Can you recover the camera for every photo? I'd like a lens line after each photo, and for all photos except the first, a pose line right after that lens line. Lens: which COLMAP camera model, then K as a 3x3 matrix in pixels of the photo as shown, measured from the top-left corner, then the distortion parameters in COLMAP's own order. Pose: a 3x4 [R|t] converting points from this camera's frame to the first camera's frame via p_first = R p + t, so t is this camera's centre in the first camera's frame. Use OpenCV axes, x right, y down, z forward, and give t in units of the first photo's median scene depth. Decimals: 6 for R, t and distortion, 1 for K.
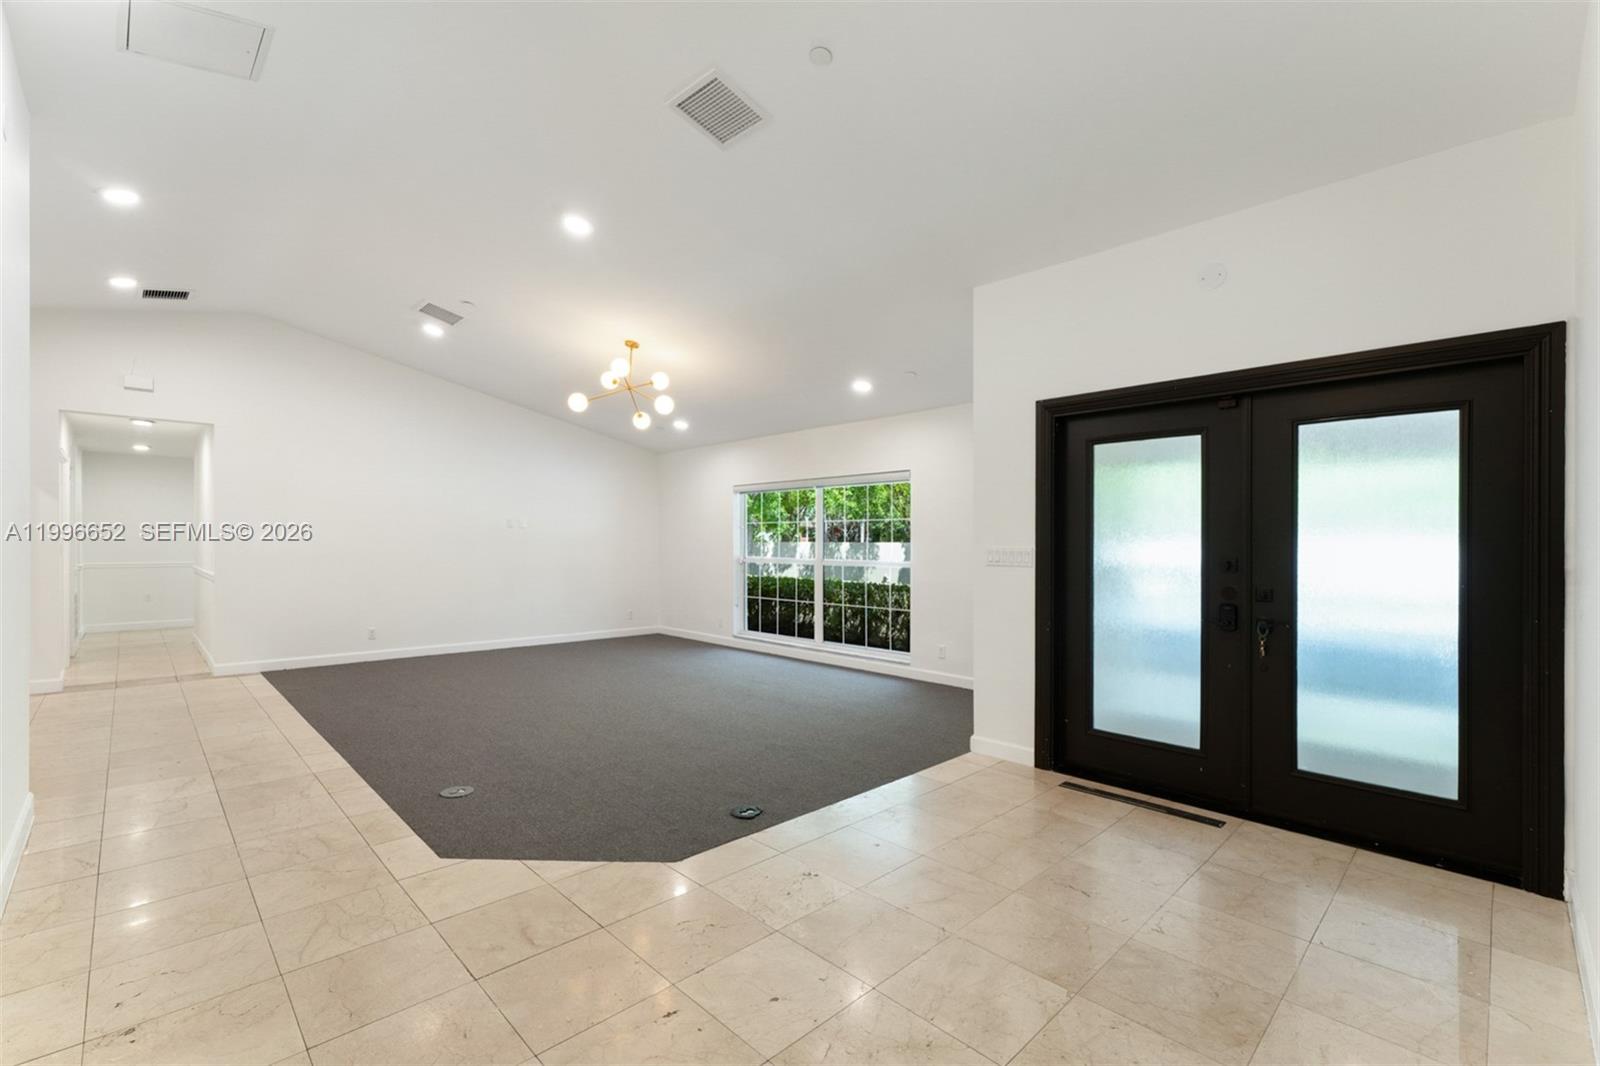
lens RADIAL K [[691.6, 0, 798.7], [0, 691.6, 540.2], [0, 0, 1]] dist [0.000706, 0.000267]
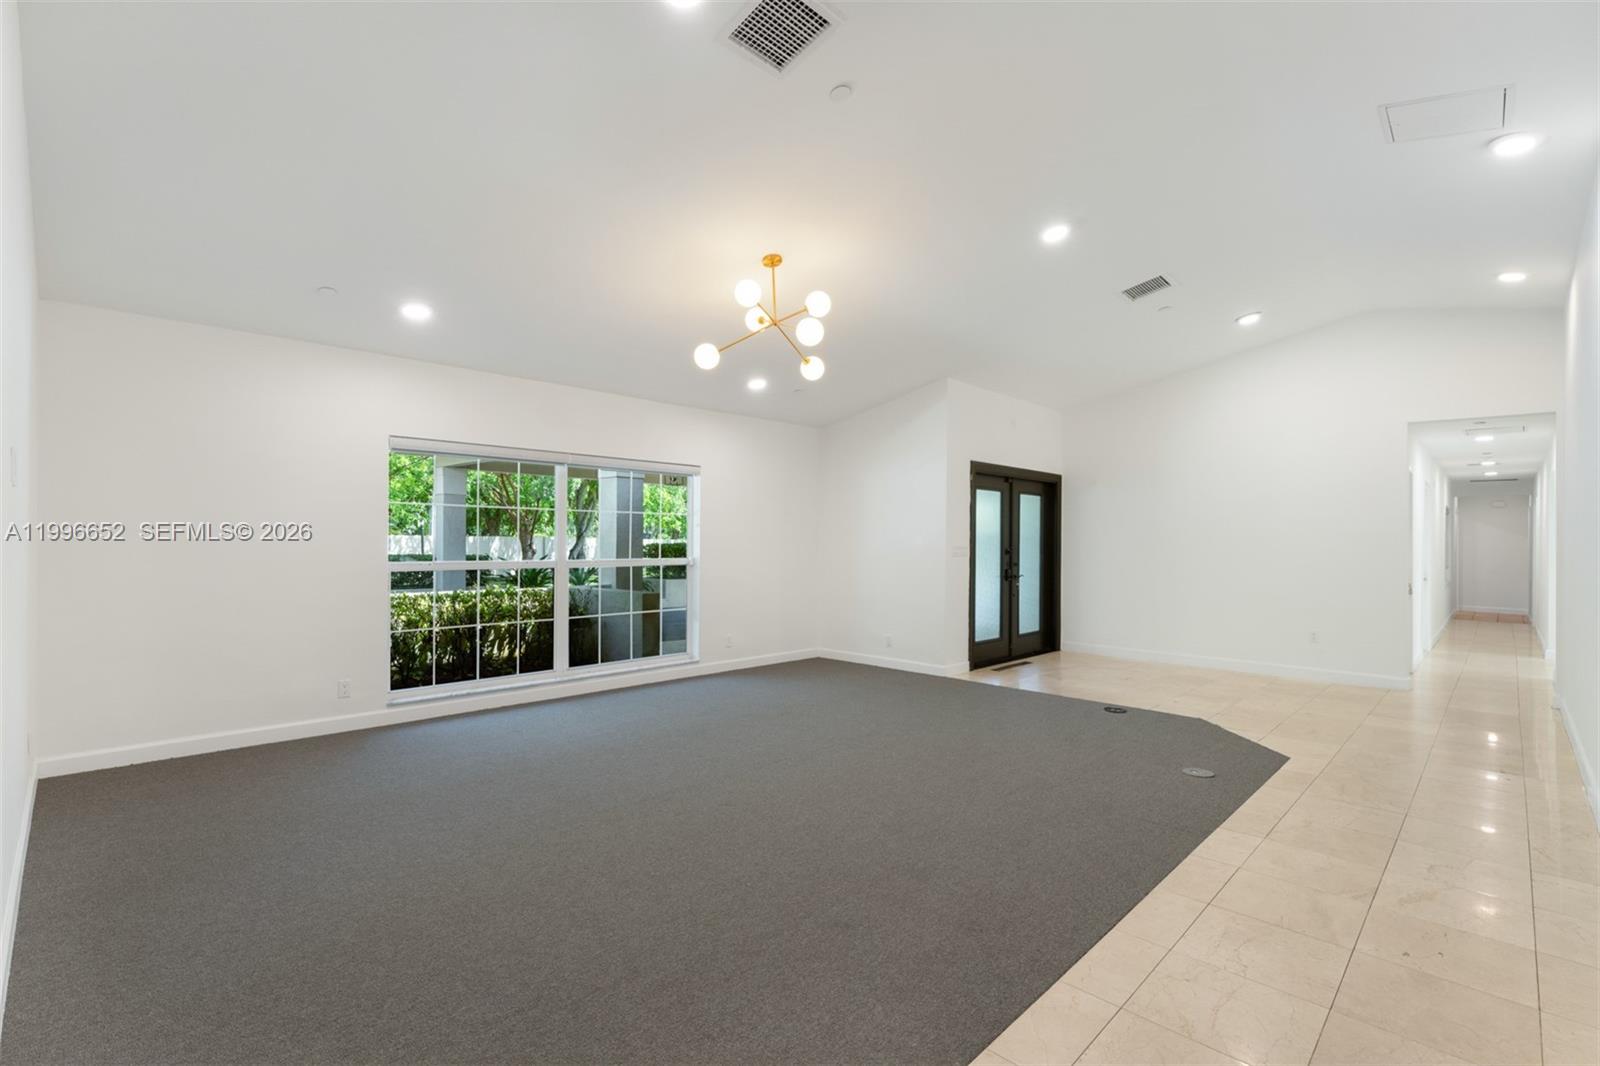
lens RADIAL K [[691.6, 0, 798.7], [0, 691.6, 540.2], [0, 0, 1]] dist [0.000706, 0.000267]
pose [[-0.001214, -0.006878, 0.999976, -0.944813], [-0.013746, 0.999882, 0.006860, -0.004459], [-0.999905, -0.013737, -0.001308, 0.973336]]
